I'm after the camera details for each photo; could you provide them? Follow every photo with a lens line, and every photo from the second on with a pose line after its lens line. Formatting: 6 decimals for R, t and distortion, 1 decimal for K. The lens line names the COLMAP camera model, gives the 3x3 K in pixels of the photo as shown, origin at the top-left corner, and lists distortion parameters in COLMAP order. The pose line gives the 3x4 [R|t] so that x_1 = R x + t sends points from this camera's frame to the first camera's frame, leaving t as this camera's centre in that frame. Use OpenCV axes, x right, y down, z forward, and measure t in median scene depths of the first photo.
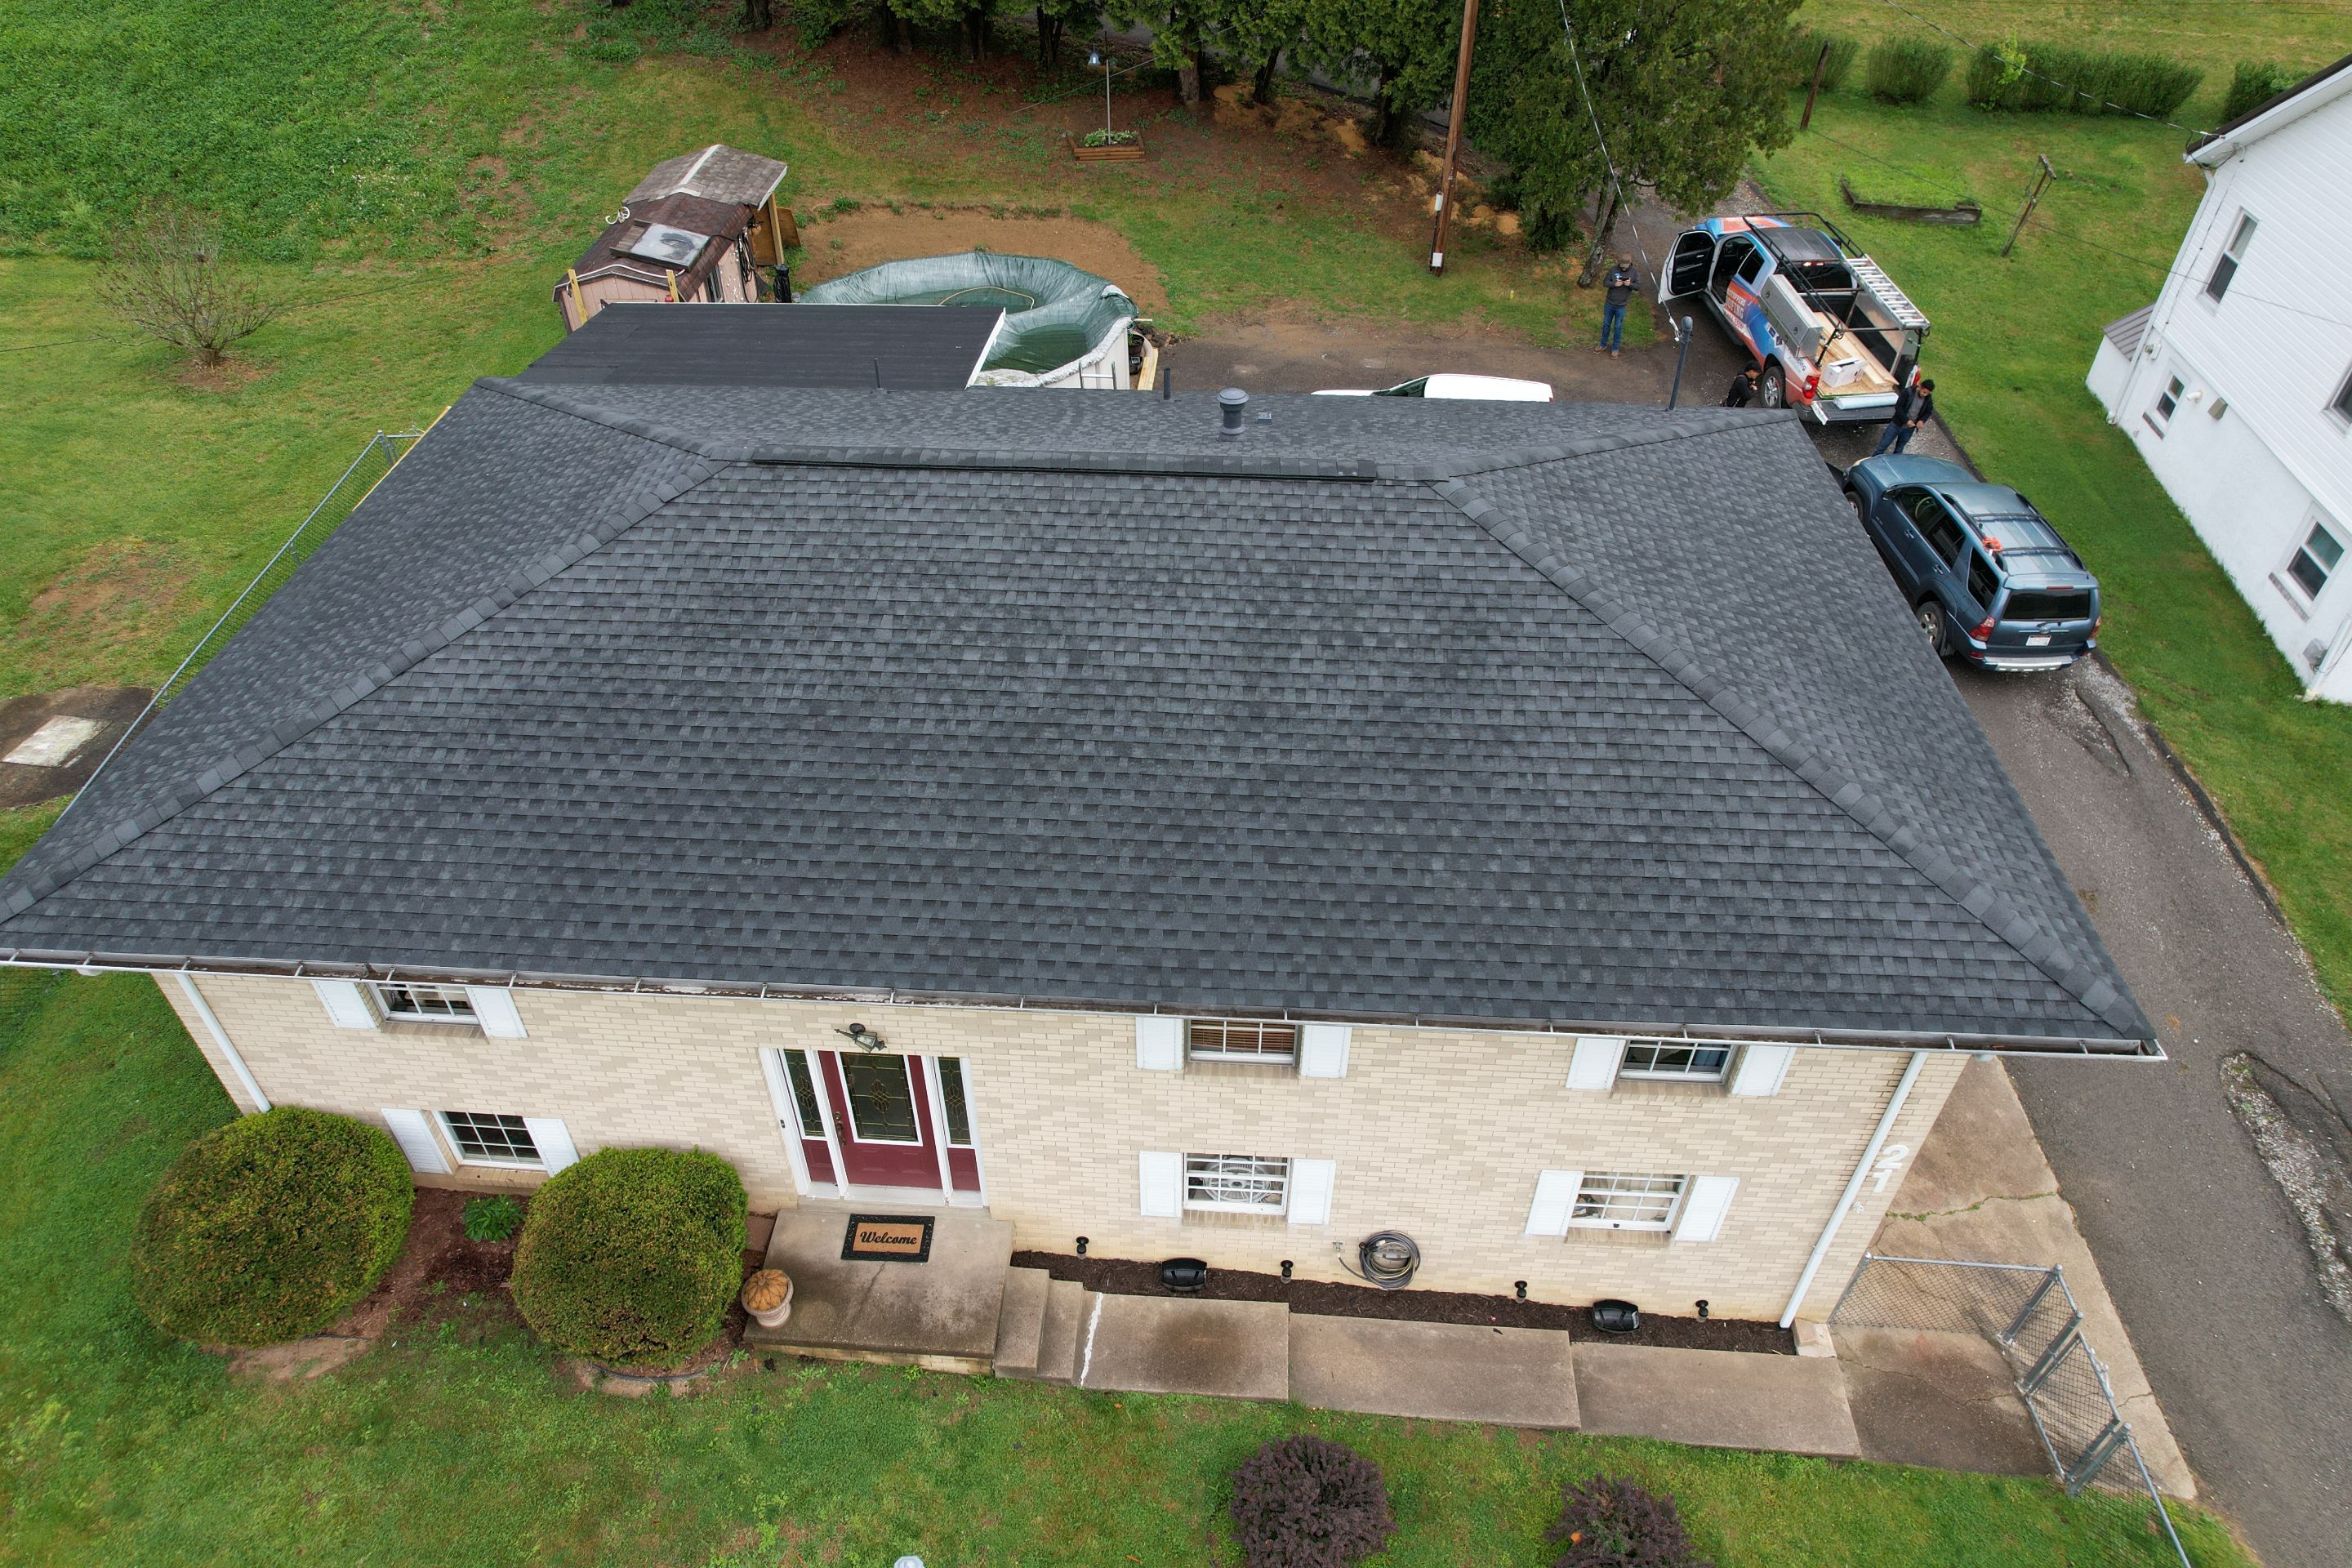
lens RADIAL K [[1515.2, 0, 1174.1], [0, 1515.2, 791.8], [0, 0, 1]] dist [-0.066469, 0.059517]
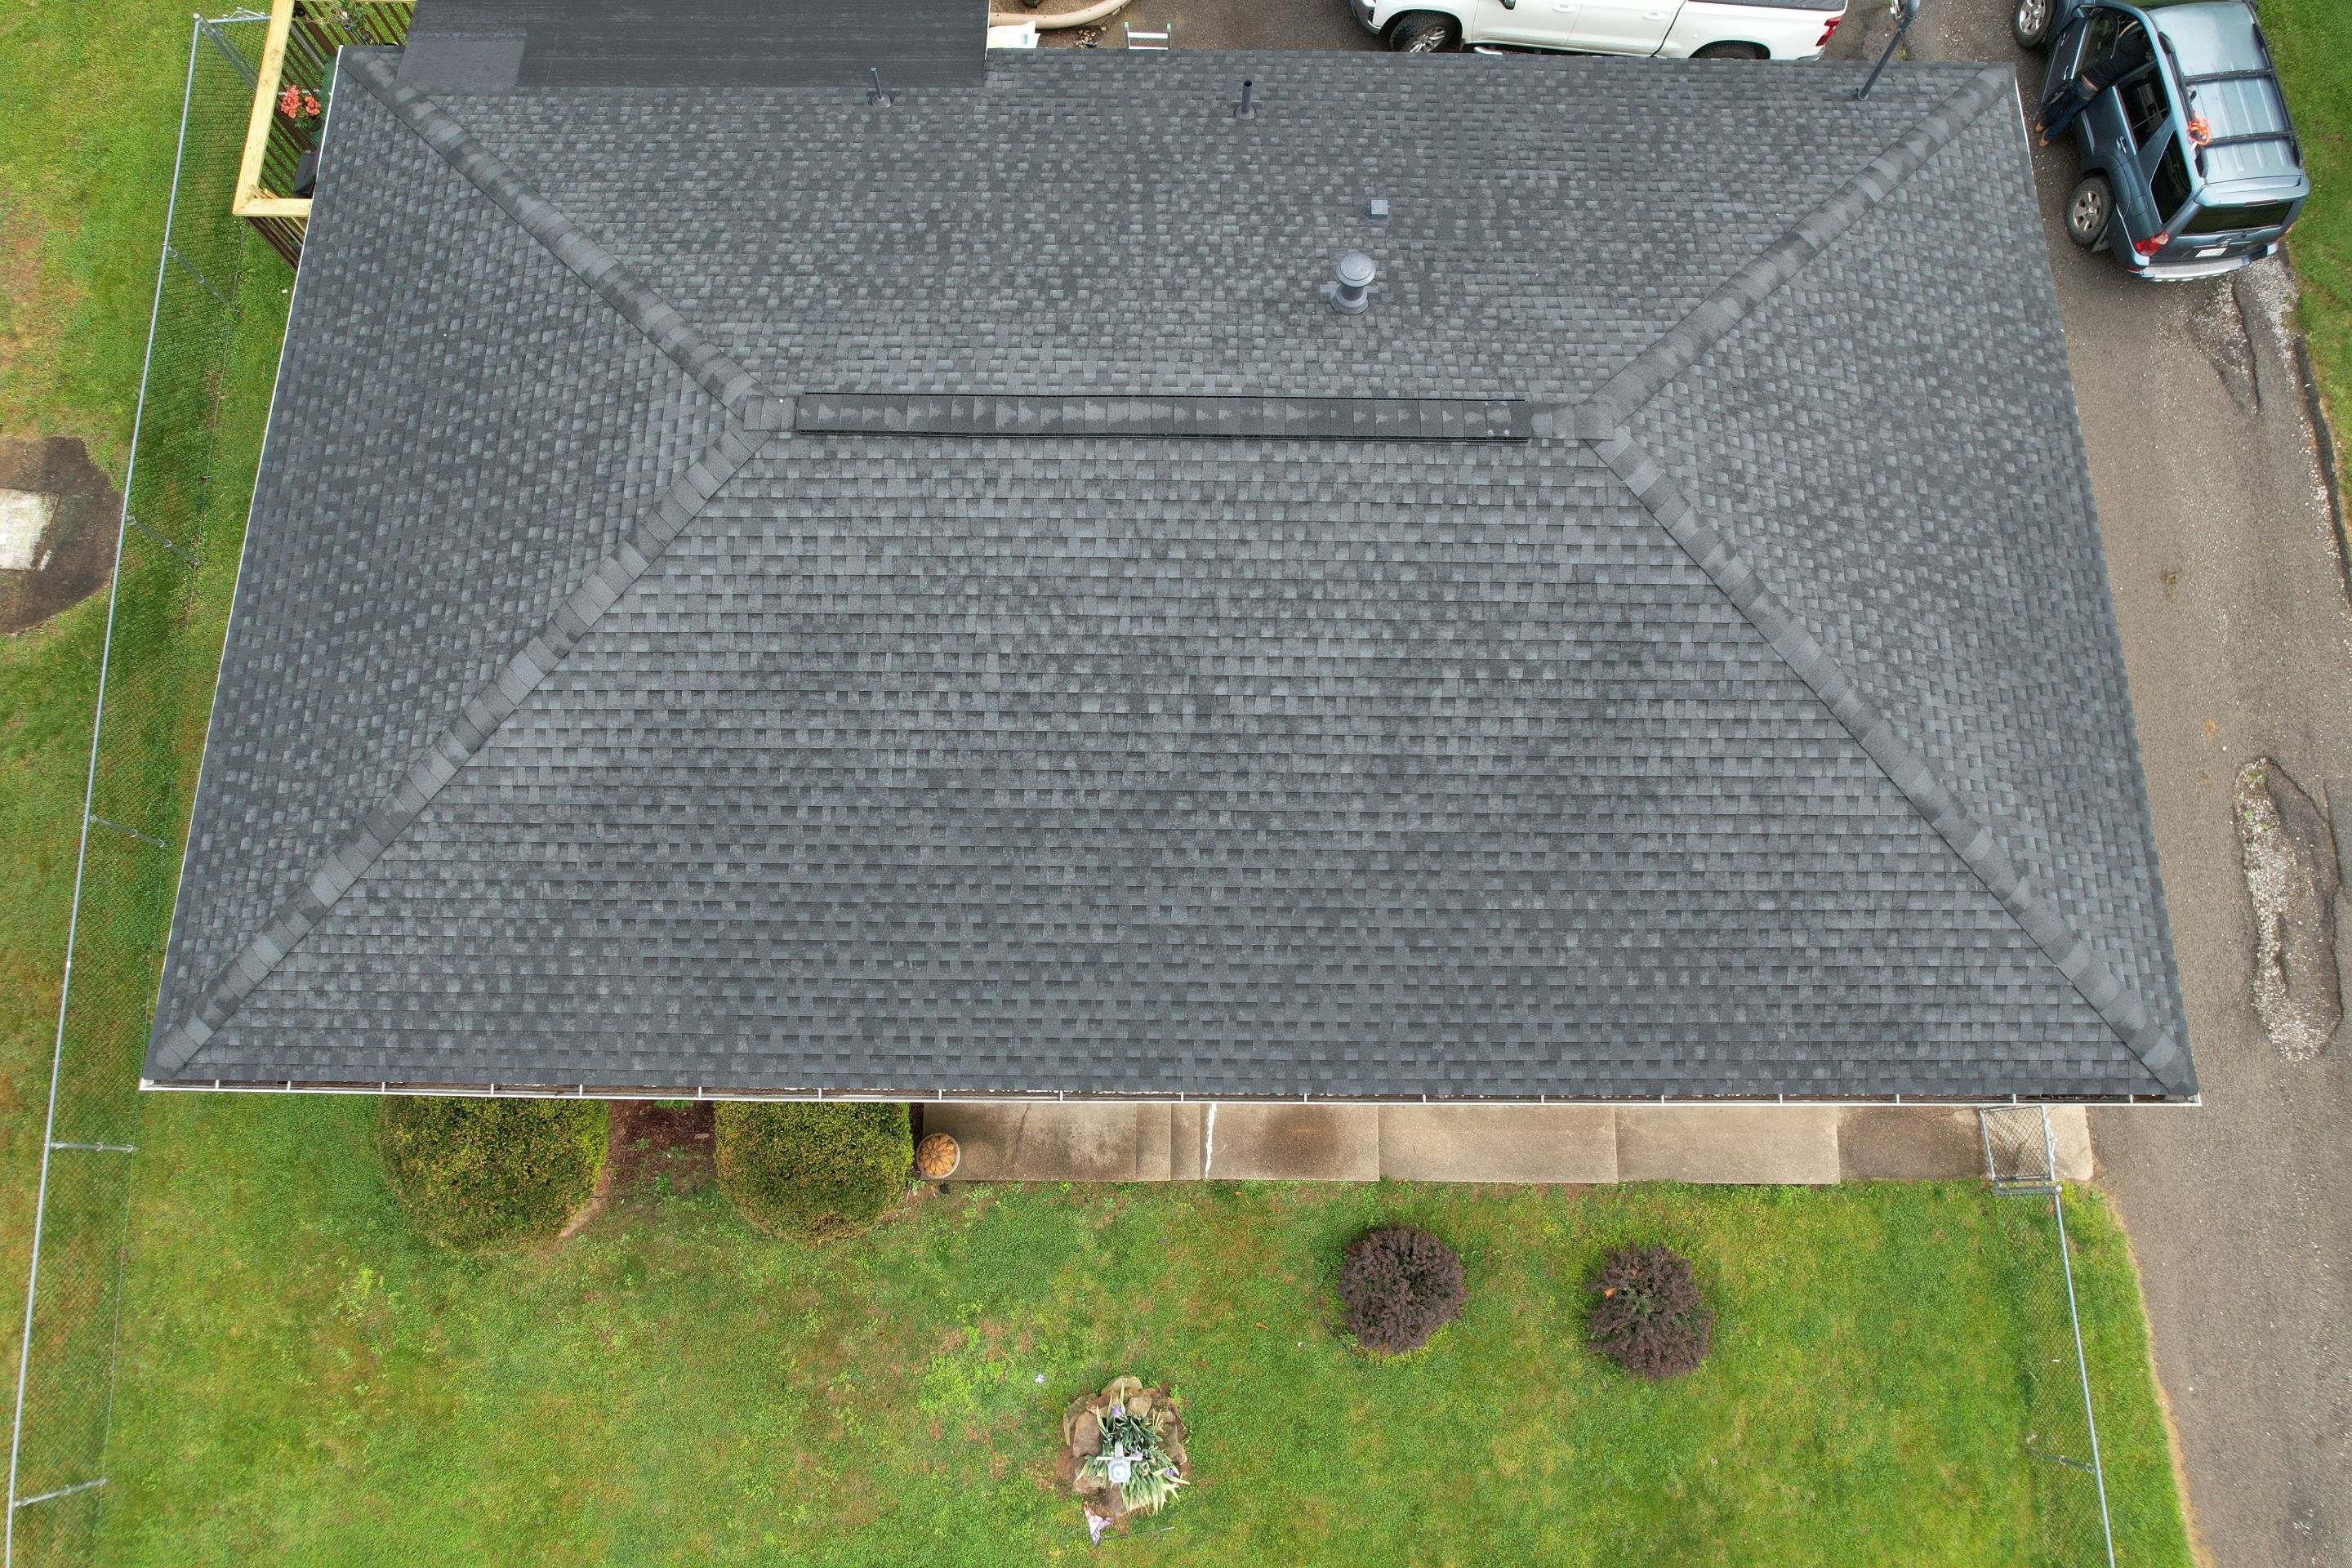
lens RADIAL K [[1515.2, 0, 1178.2], [0, 1515.2, 803.3], [0, 0, 1]] dist [-0.066469, 0.059517]
pose [[0.998784, -0.045250, 0.019586, -0.100165], [0.026328, 0.825288, 0.564099, -0.560599], [-0.041689, -0.562897, 0.825475, 0.192021]]
